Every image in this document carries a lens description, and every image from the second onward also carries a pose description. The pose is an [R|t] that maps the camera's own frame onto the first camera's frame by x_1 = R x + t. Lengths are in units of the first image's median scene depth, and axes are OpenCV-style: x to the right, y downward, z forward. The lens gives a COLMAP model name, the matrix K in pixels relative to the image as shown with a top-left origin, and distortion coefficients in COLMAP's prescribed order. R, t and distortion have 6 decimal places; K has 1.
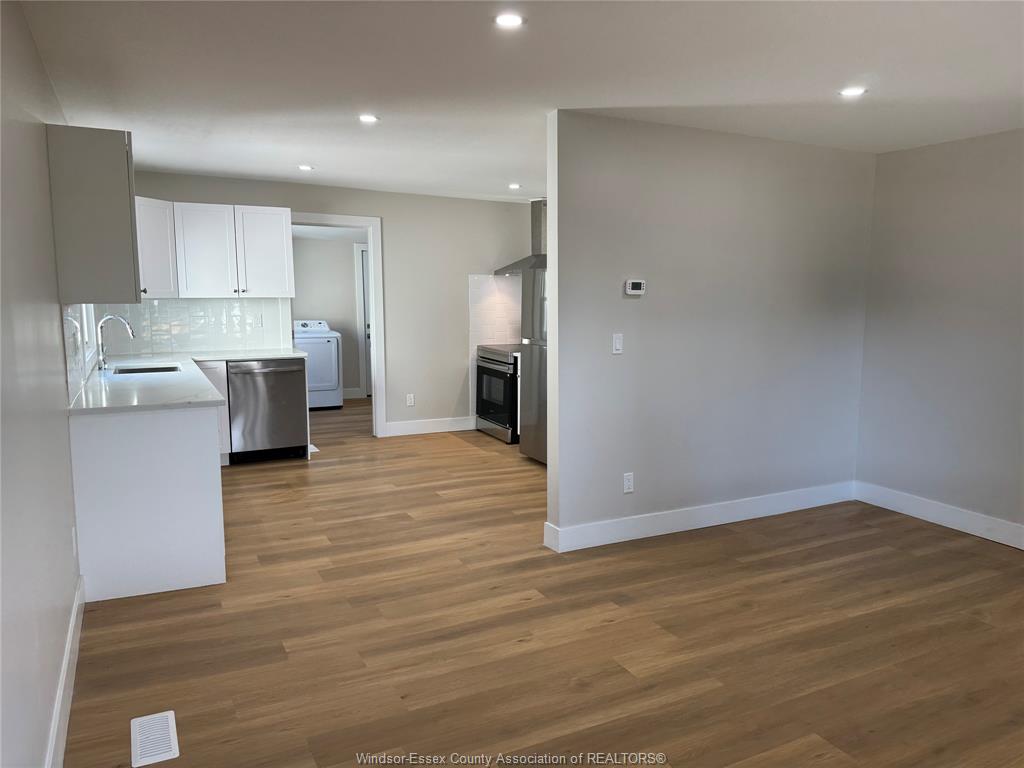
lens RADIAL K [[713.6, 0, 516.7], [0, 713.6, 382.3], [0, 0, 1]] dist [0.127006, -0.161708]
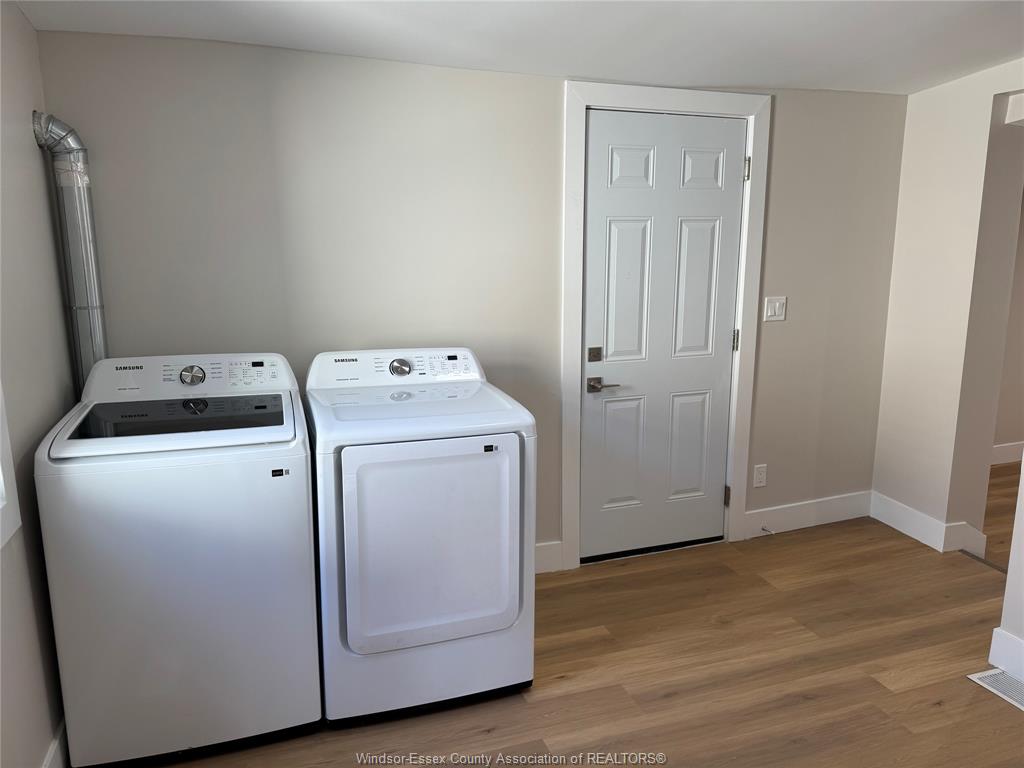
lens RADIAL K [[713.6, 0, 516.7], [0, 713.6, 382.3], [0, 0, 1]] dist [0.127006, -0.161708]
pose [[0.990174, 0.023239, -0.137898, -0.321661], [-0.014036, 0.997631, 0.067339, -0.143261], [0.139136, -0.064742, 0.988155, 1.114289]]
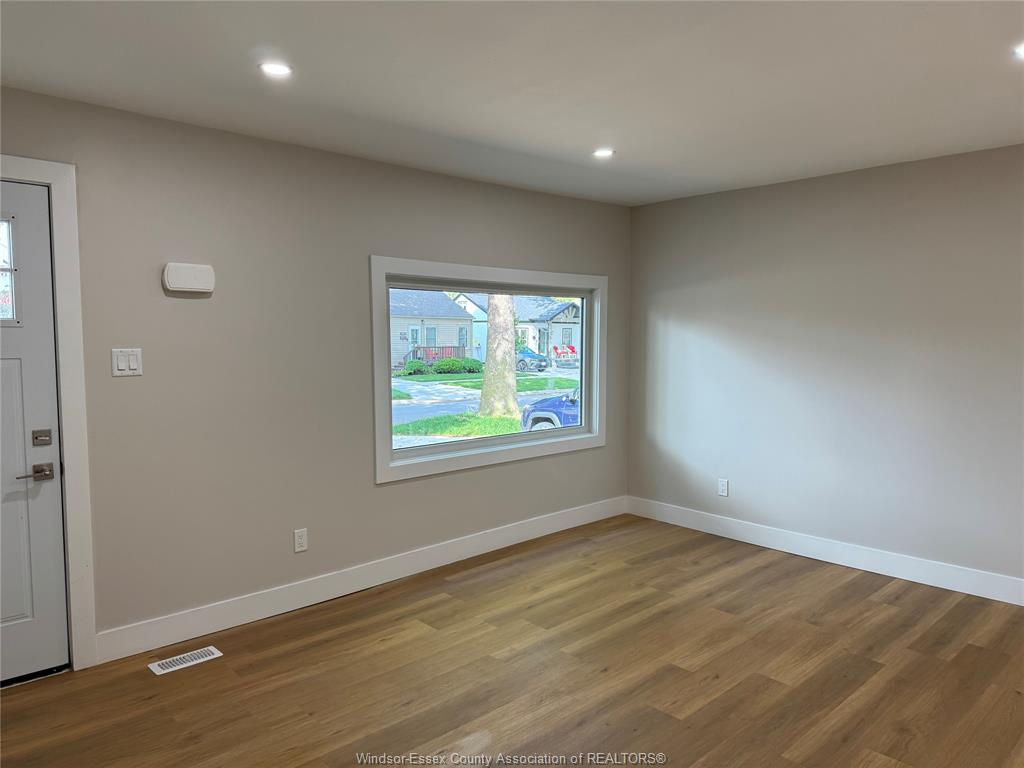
lens RADIAL K [[723.3, 0, 520.2], [0, 723.3, 390.4], [0, 0, 1]] dist [0.133806, -0.157187]
pose [[-0.959644, 0.012193, -0.280952, 0.390732], [-0.045266, 0.979334, 0.197117, -0.093984], [0.277549, 0.201880, -0.939261, 0.773052]]
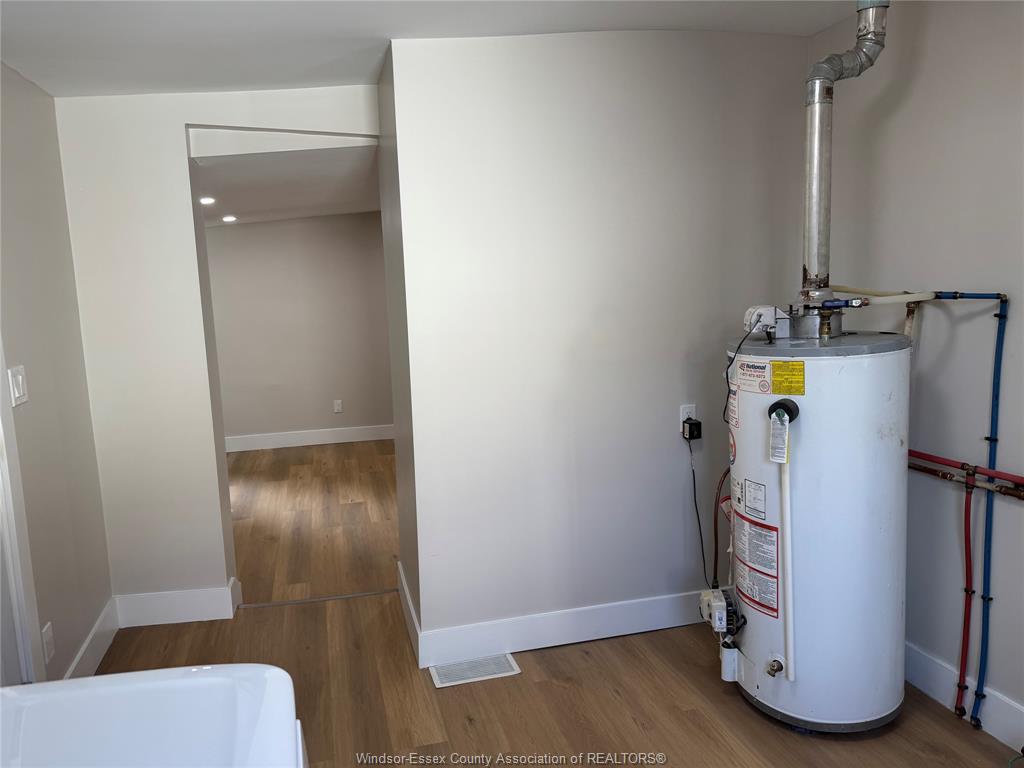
lens RADIAL K [[726.0, 0, 510.5], [0, 726.0, 384.3], [0, 0, 1]] dist [0.003339, 0.001804]
pose [[0.207252, -0.135911, 0.968801, -0.503334], [0.133079, 0.985014, 0.109717, -0.170966], [-0.969194, 0.106188, 0.222233, 1.387793]]
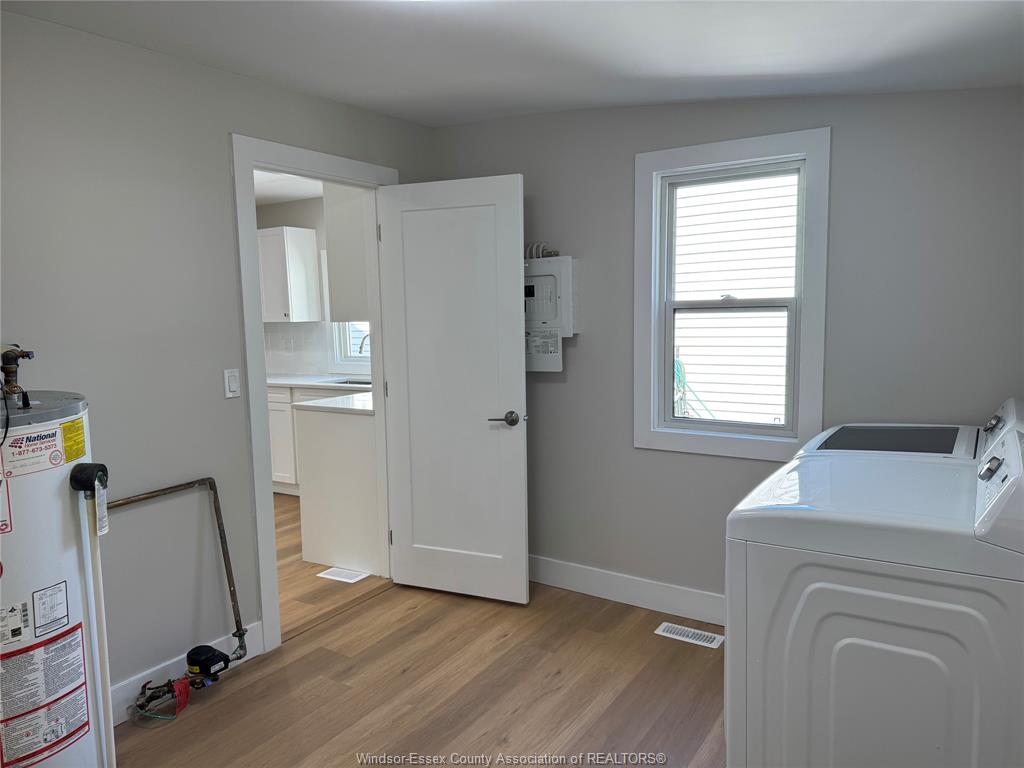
lens RADIAL K [[705.7, 0, 539.3], [0, 705.7, 385.4], [0, 0, 1]] dist [0.067823, 0.000717]
pose [[-0.858694, 0.072549, -0.507328, -0.150756], [-0.042814, 0.976314, 0.212082, -0.210201], [0.510697, 0.203834, -0.835249, 1.674923]]
